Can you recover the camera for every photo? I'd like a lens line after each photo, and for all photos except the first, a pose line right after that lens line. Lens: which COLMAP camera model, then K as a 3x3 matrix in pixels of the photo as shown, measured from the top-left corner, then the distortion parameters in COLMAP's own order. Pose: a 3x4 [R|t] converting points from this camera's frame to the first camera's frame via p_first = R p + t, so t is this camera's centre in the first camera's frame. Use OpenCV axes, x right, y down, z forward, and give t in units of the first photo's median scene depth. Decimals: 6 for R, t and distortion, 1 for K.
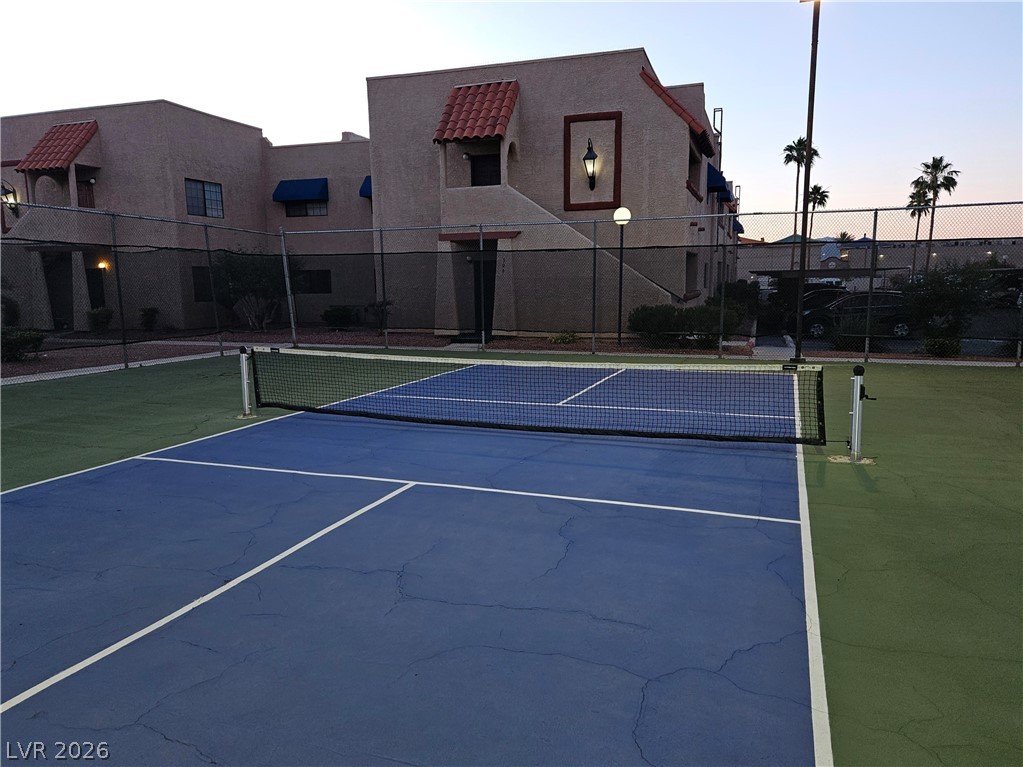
lens RADIAL K [[743.0, 0, 518.4], [0, 743.0, 393.9], [0, 0, 1]] dist [0.071697, -0.047280]
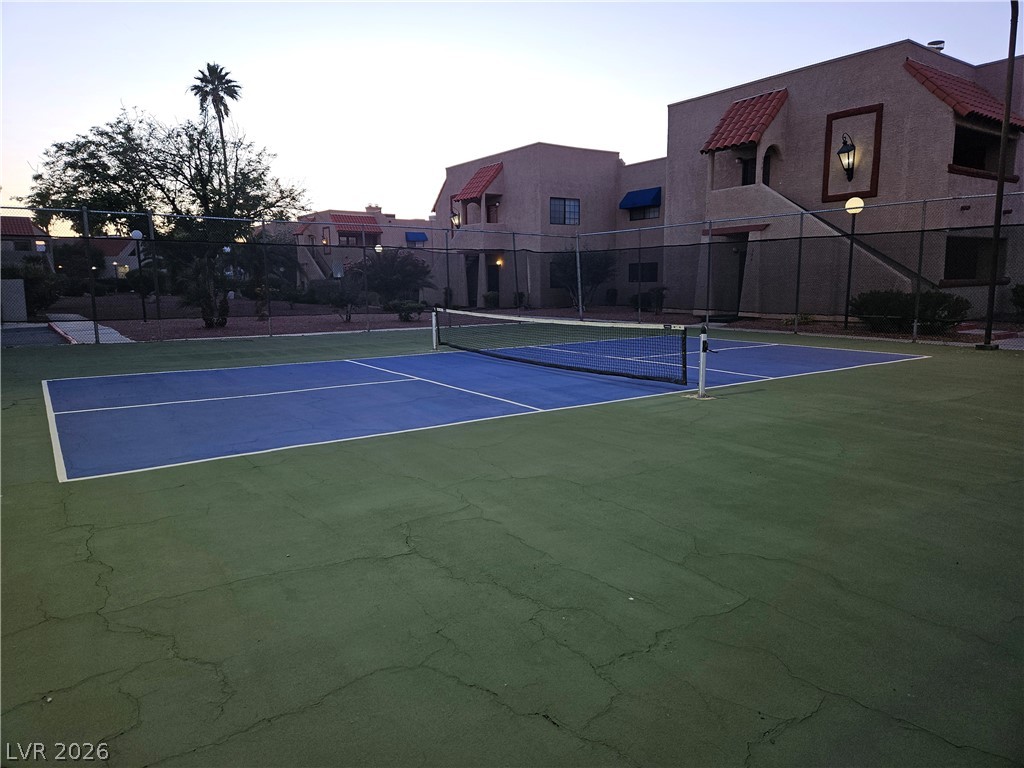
lens RADIAL K [[684.5, 0, 510.1], [0, 684.5, 385.5], [0, 0, 1]] dist [0.027478, -0.021690]
pose [[0.814049, 0.087886, -0.574109, 0.289061], [-0.081787, 0.995981, 0.036498, 0.016926], [0.575009, 0.017243, 0.817965, -0.062013]]
